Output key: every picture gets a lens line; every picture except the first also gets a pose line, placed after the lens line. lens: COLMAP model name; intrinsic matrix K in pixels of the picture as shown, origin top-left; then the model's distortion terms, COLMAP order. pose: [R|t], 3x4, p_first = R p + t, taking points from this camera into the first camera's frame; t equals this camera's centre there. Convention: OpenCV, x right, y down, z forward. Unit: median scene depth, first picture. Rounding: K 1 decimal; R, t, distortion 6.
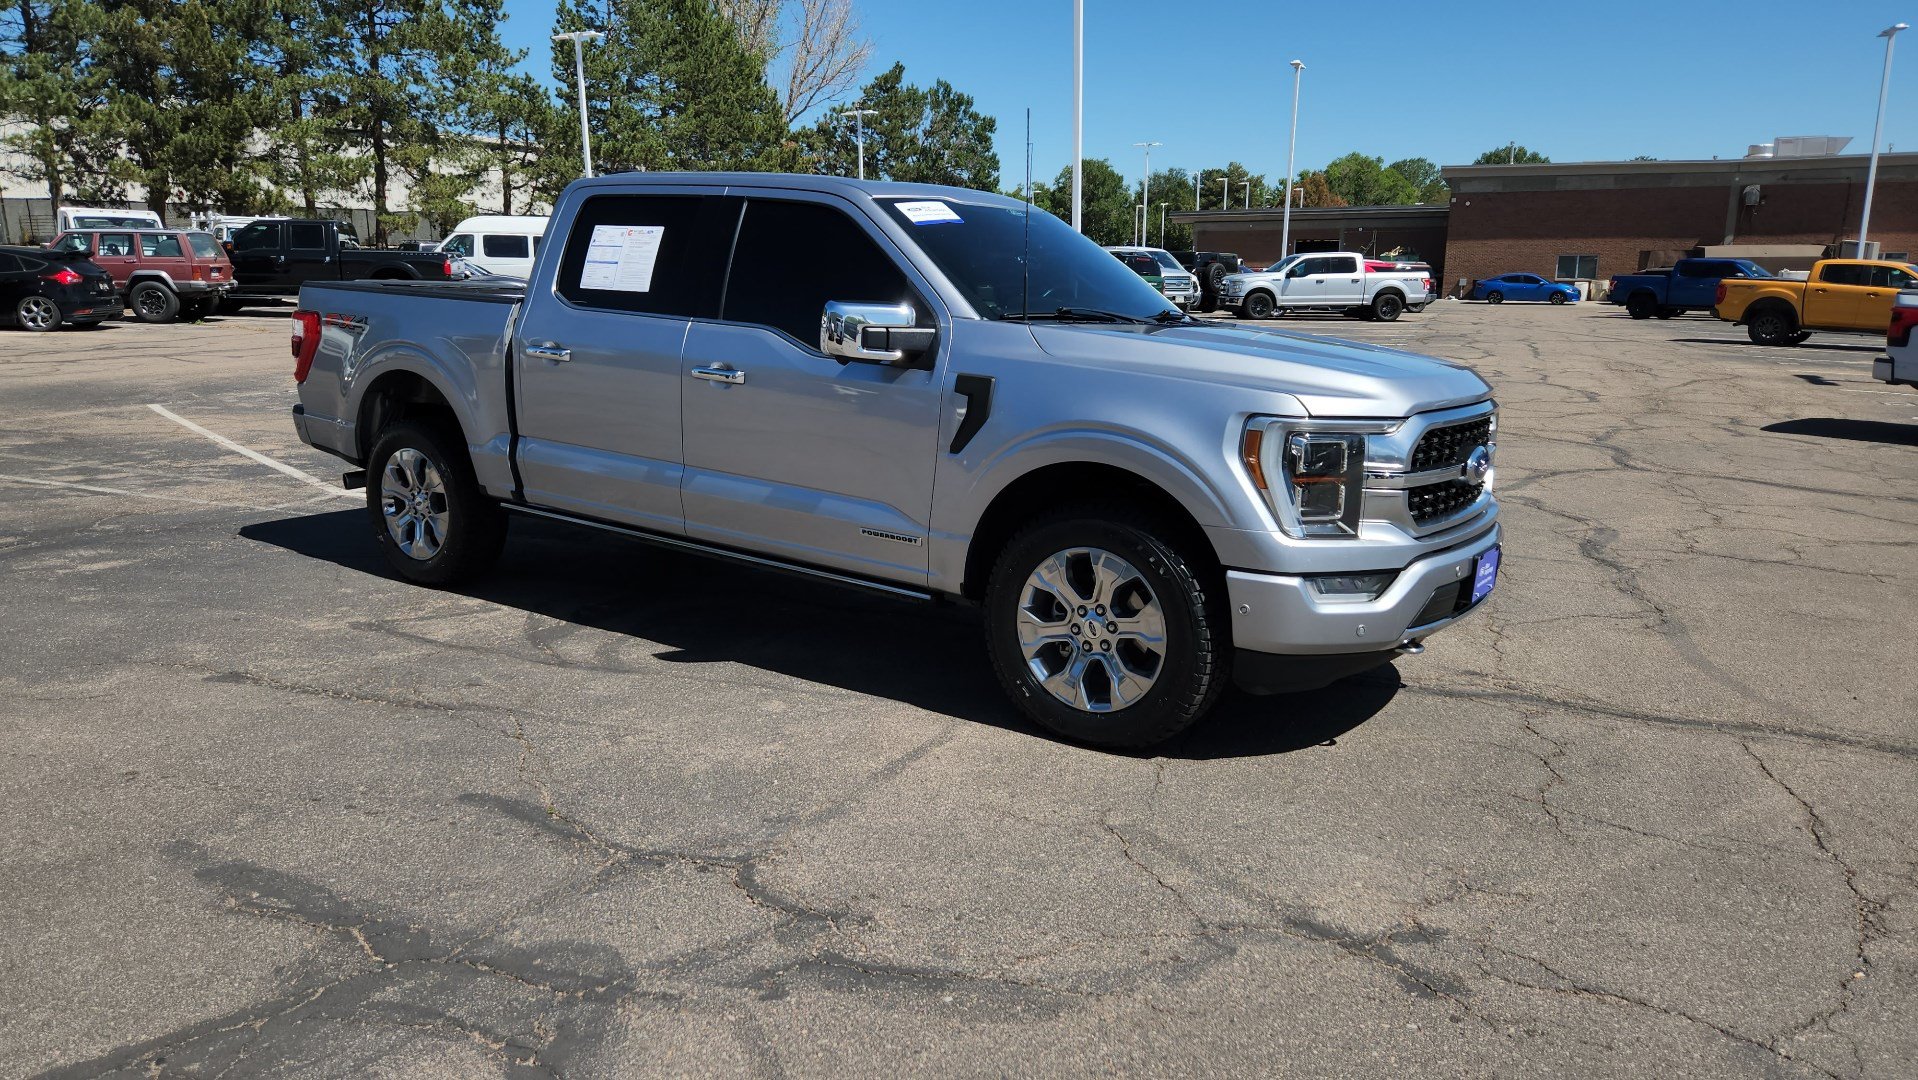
lens RADIAL K [[1281.6, 0, 930.2], [0, 1281.6, 538.5], [0, 0, 1]] dist [0.071038, -0.055108]
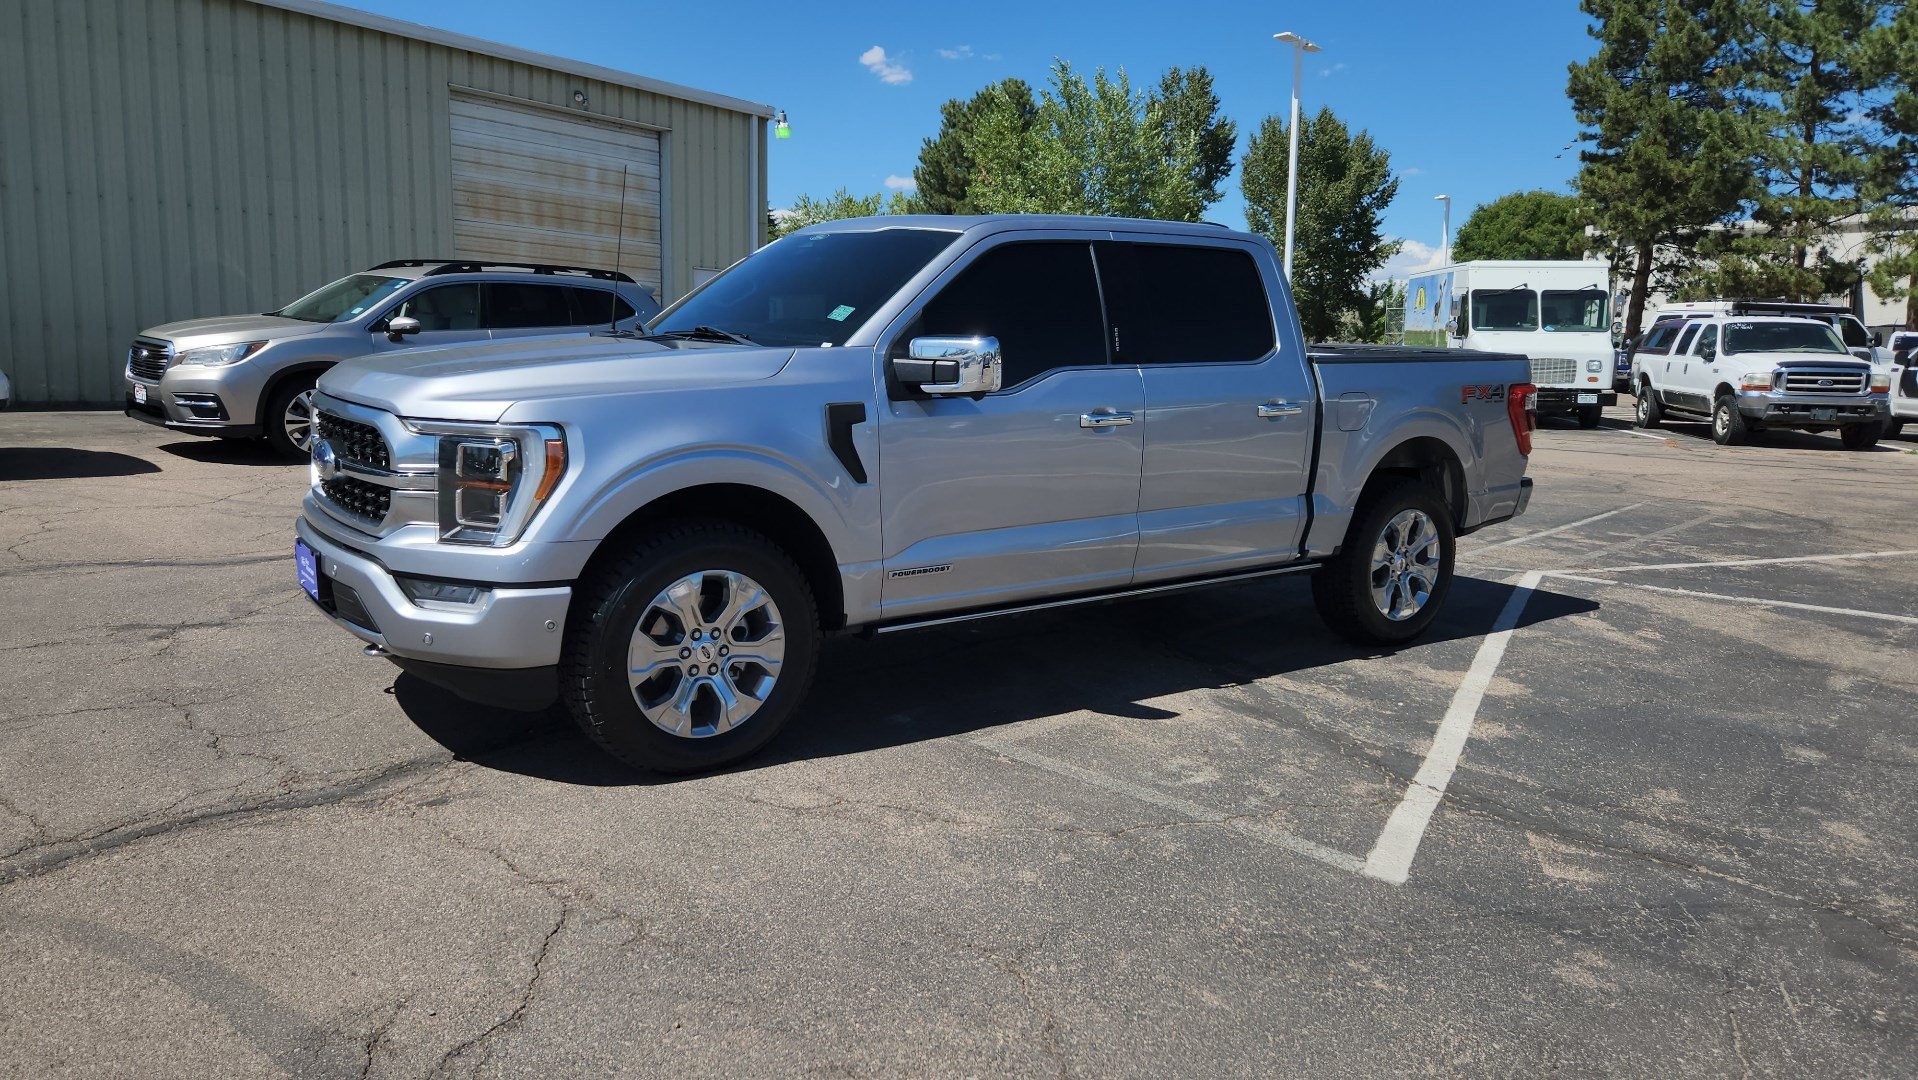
lens RADIAL K [[1281.6, 0, 923.8], [0, 1281.6, 530.9], [0, 0, 1]] dist [0.071038, -0.055108]
pose [[-0.317771, 0.111552, -0.941583, 0.931305], [-0.226195, 0.955465, 0.189534, -0.225691], [0.920792, 0.273209, -0.278386, 1.314977]]
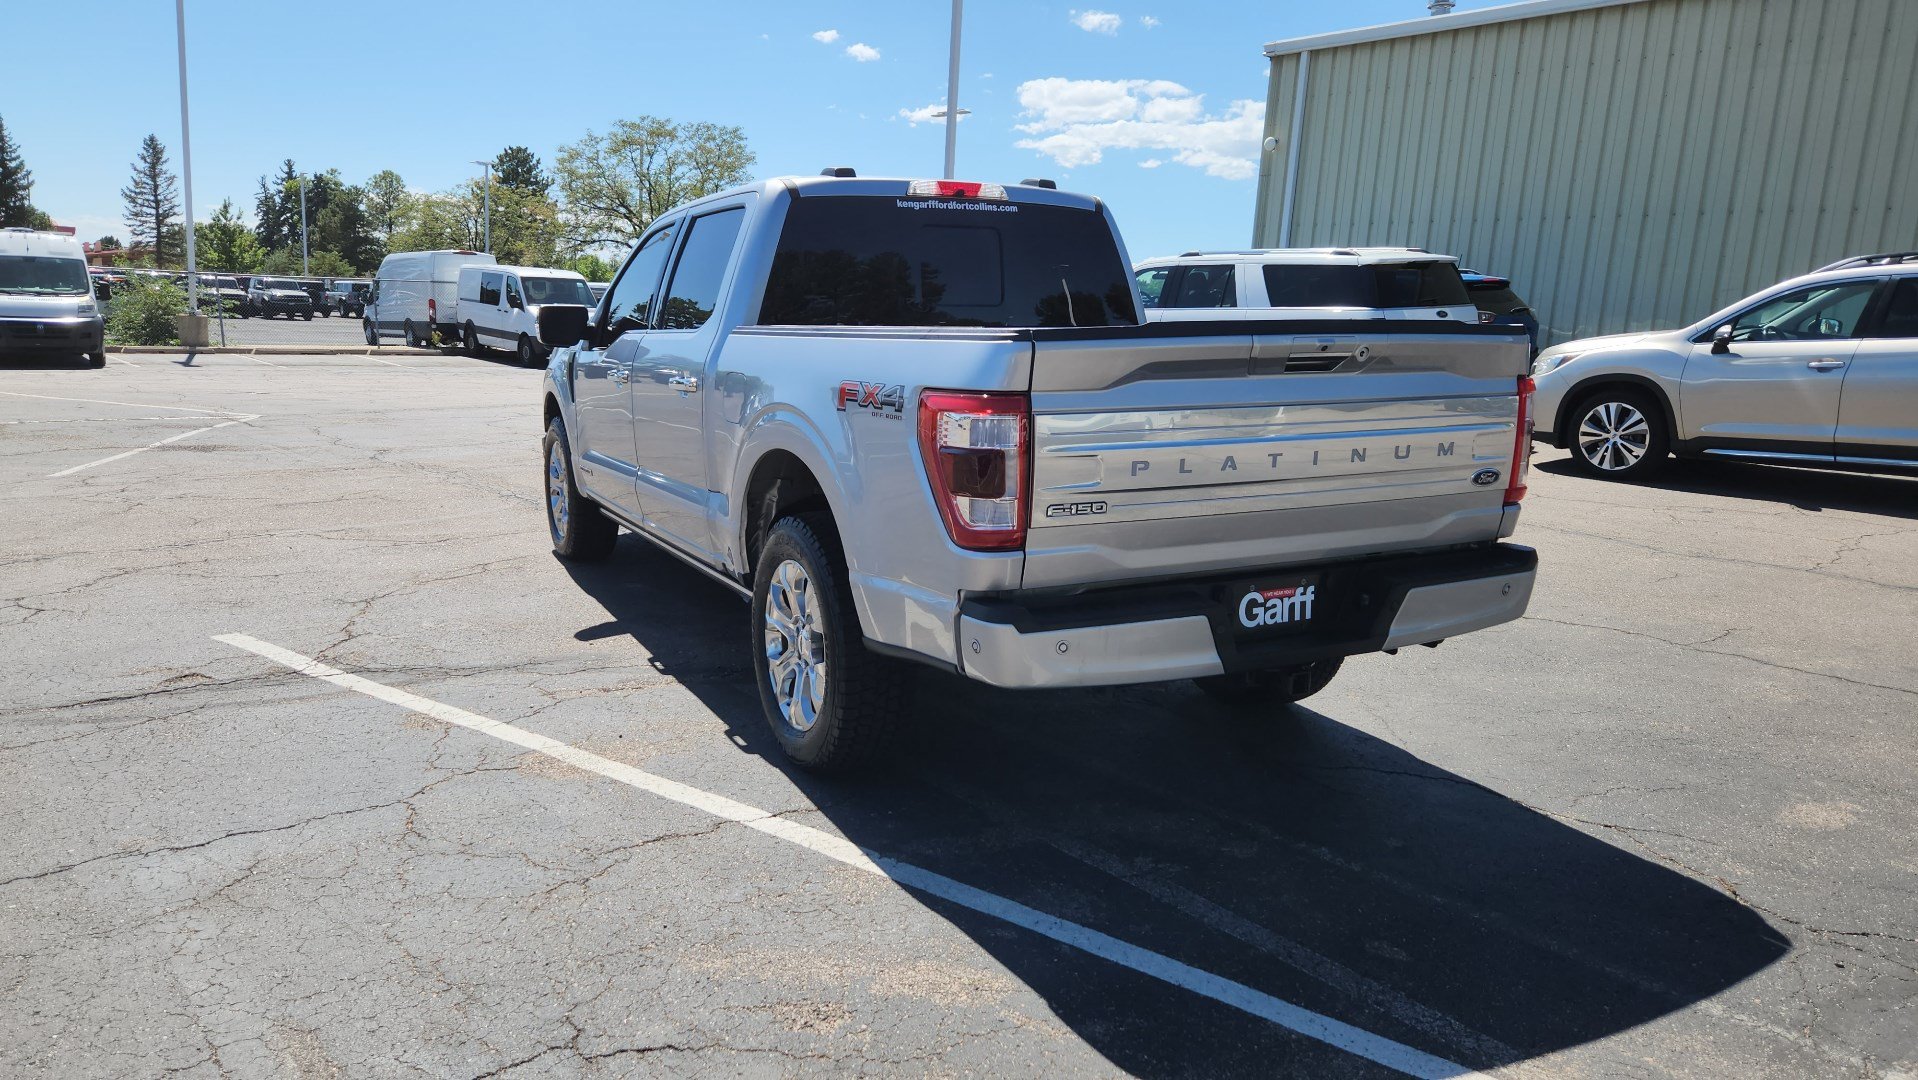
lens RADIAL K [[1281.6, 0, 924.2], [0, 1281.6, 548.1], [0, 0, 1]] dist [0.071038, -0.055108]
pose [[-0.884228, -0.124136, 0.450257, -0.622169], [0.054181, 0.930261, 0.362877, -0.390395], [-0.463902, 0.345262, -0.815836, 1.929393]]
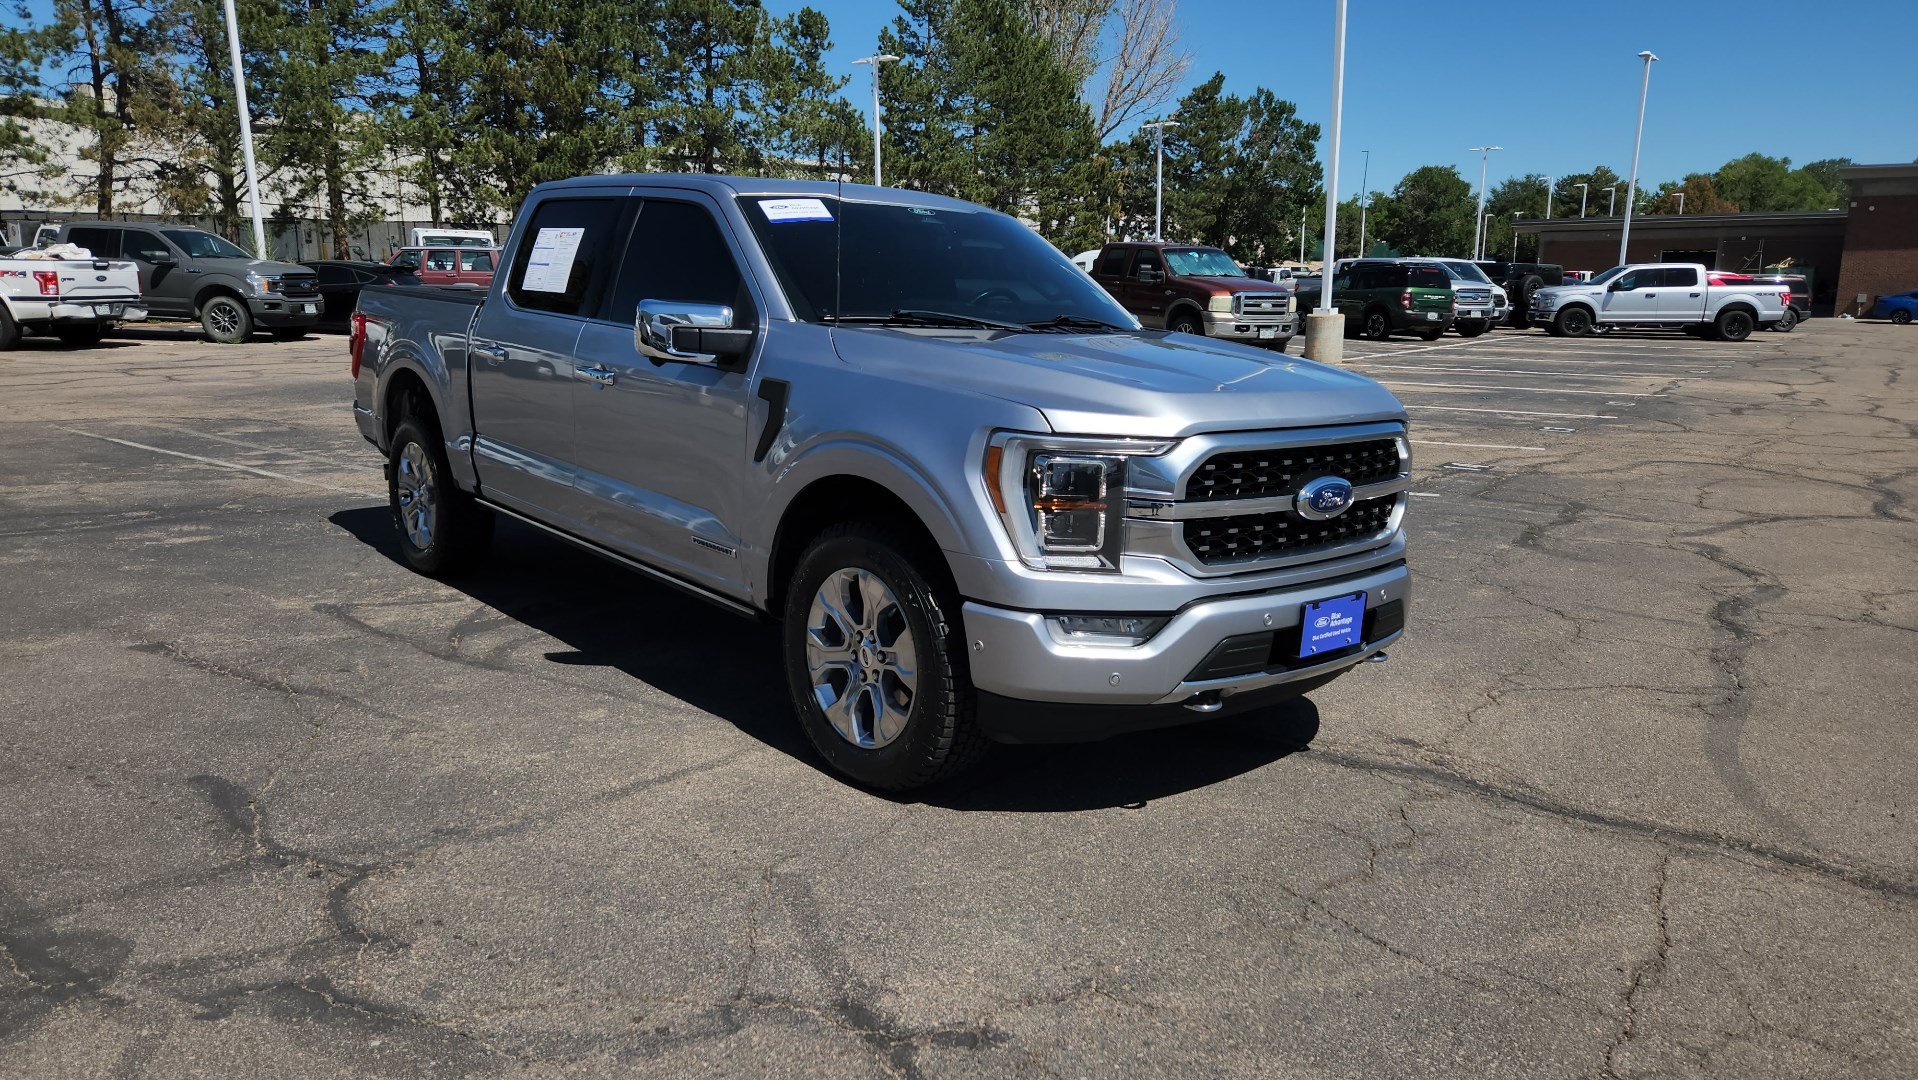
lens RADIAL K [[1281.6, 0, 938.6], [0, 1281.6, 534.4], [0, 0, 1]] dist [0.071038, -0.055108]
pose [[0.970740, 0.048292, -0.235228, 0.290374], [-0.051656, 0.998632, -0.008154, -0.009380], [0.234512, 0.020066, 0.971906, 0.087449]]
